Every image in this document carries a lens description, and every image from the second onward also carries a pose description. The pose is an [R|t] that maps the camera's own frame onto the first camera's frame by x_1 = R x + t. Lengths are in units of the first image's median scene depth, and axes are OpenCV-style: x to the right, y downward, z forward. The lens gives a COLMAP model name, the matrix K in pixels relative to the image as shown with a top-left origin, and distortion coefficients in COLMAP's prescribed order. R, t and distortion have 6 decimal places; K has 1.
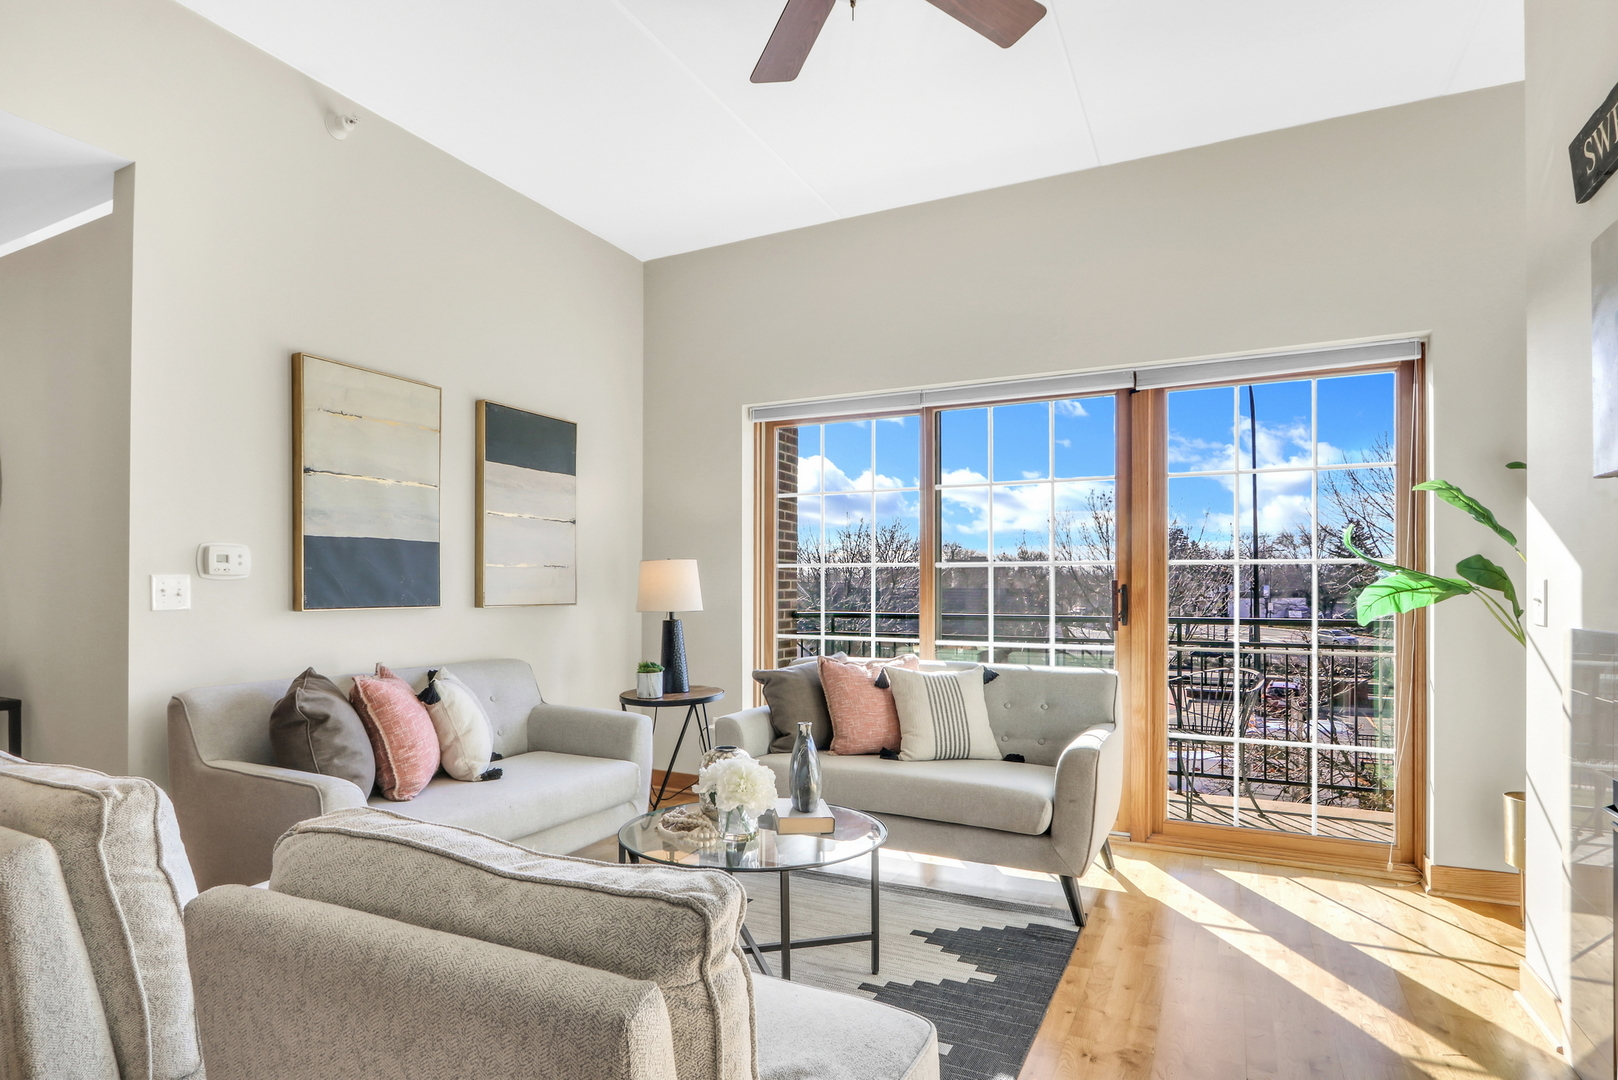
lens RADIAL K [[850.9, 0, 791.9], [0, 850.9, 589.6], [0, 0, 1]] dist [-0.021914, 0.004663]
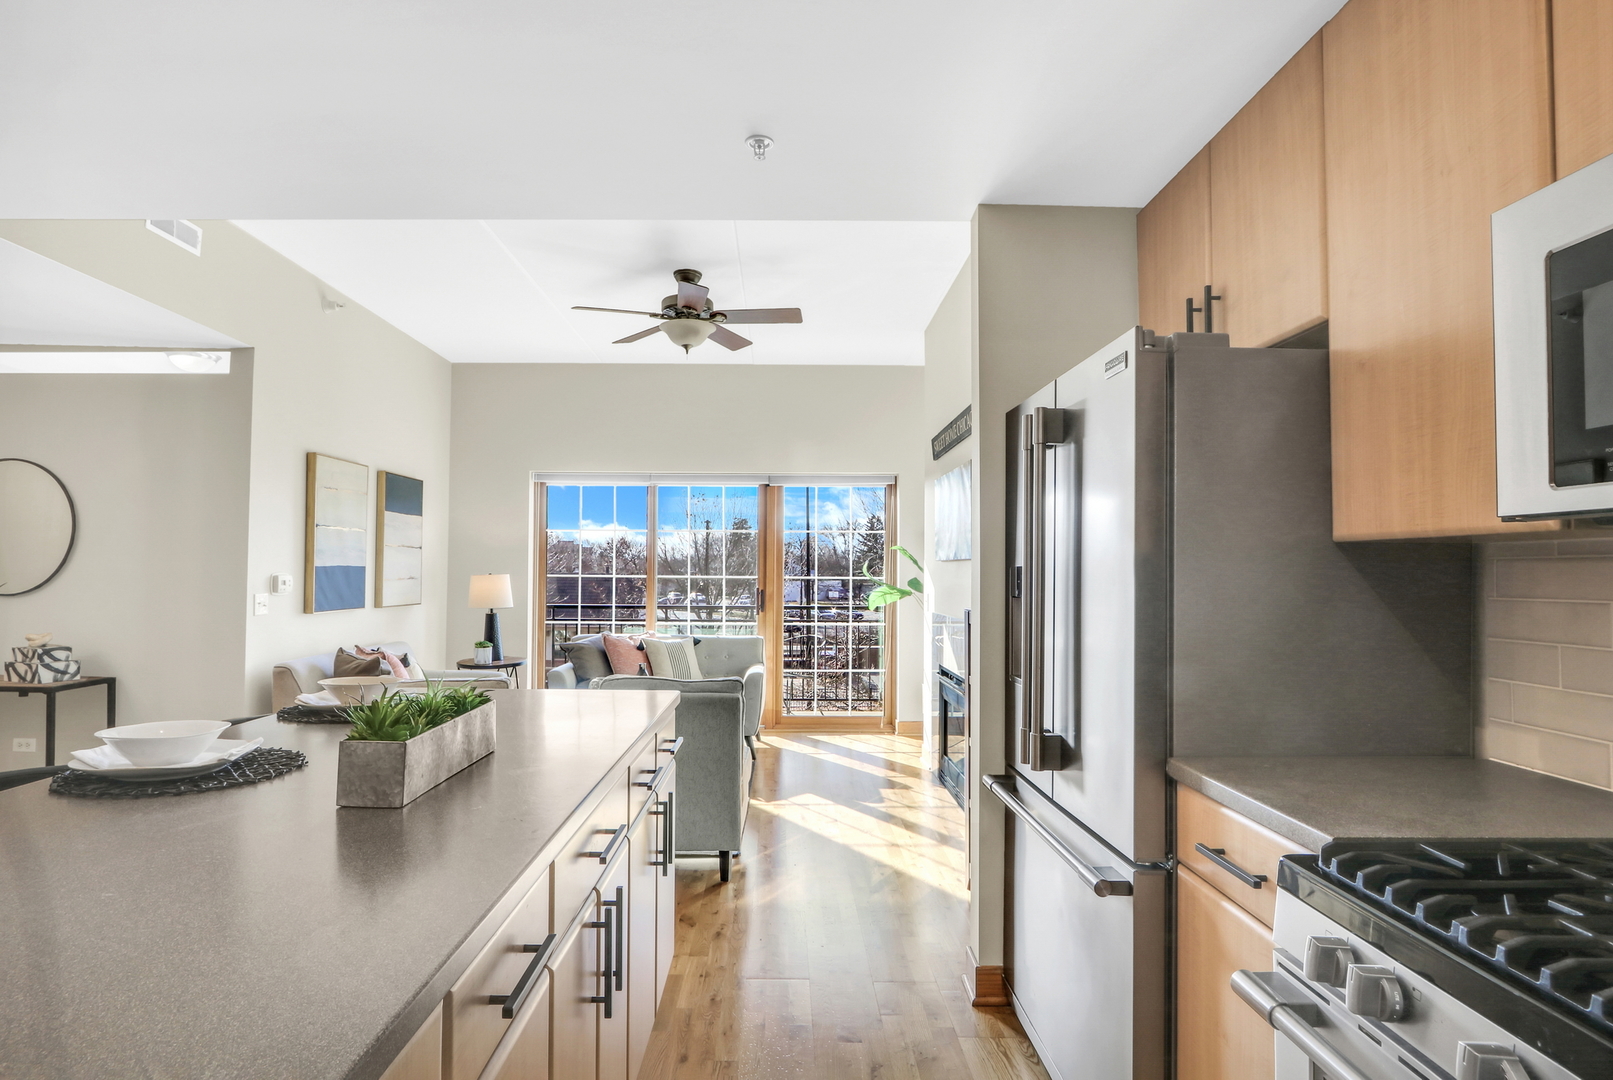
lens RADIAL K [[848.3, 0, 793.9], [0, 848.3, 557.0], [0, 0, 1]] dist [-0.021914, 0.004663]
pose [[0.883117, 0.012939, 0.468974, -0.443754], [-0.005852, 0.999846, -0.016565, -0.050903], [-0.469116, 0.011884, 0.883056, -0.711615]]
